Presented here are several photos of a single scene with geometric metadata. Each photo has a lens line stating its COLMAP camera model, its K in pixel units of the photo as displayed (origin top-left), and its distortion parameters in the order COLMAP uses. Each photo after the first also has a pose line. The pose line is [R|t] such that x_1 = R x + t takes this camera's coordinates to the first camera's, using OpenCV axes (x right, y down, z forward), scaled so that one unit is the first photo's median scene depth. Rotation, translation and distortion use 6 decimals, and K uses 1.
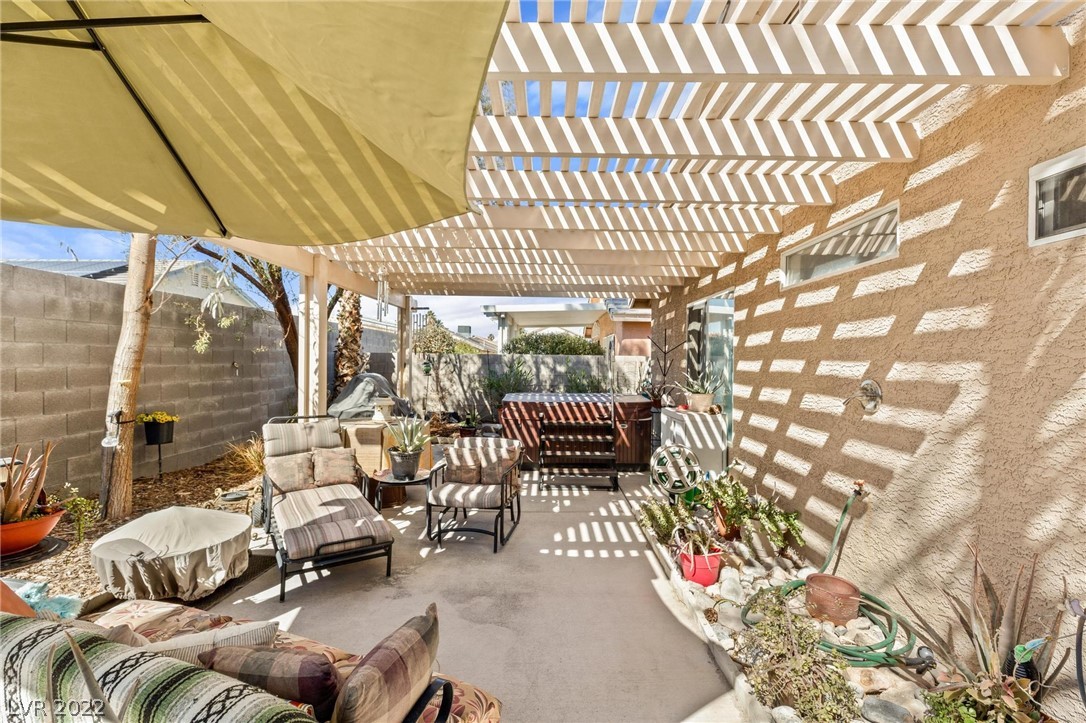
lens RADIAL K [[486.4, 0, 544.2], [0, 486.4, 369.8], [0, 0, 1]] dist [0.001715, -0.000350]
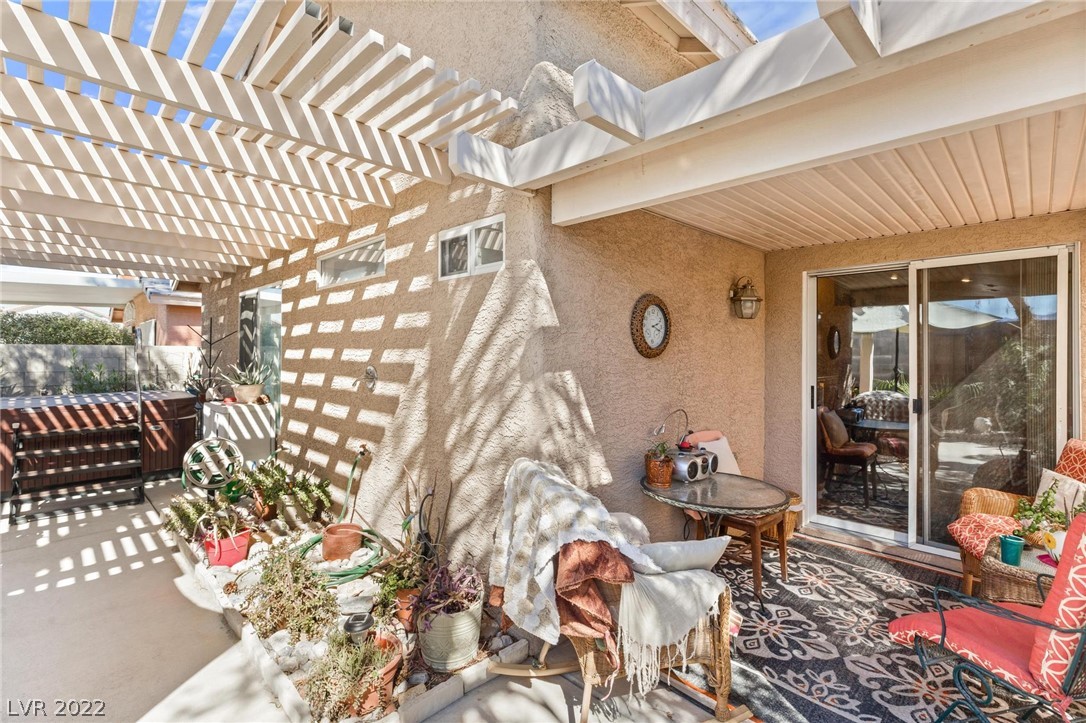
lens RADIAL K [[495.3, 0, 556.2], [0, 495.3, 352.0], [0, 0, 1]] dist [-0.004000, -0.000690]
pose [[0.693166, -0.008364, 0.720730, 0.029251], [0.019851, 0.999775, -0.007489, 0.003069], [-0.720505, 0.019498, 0.693176, -0.160998]]
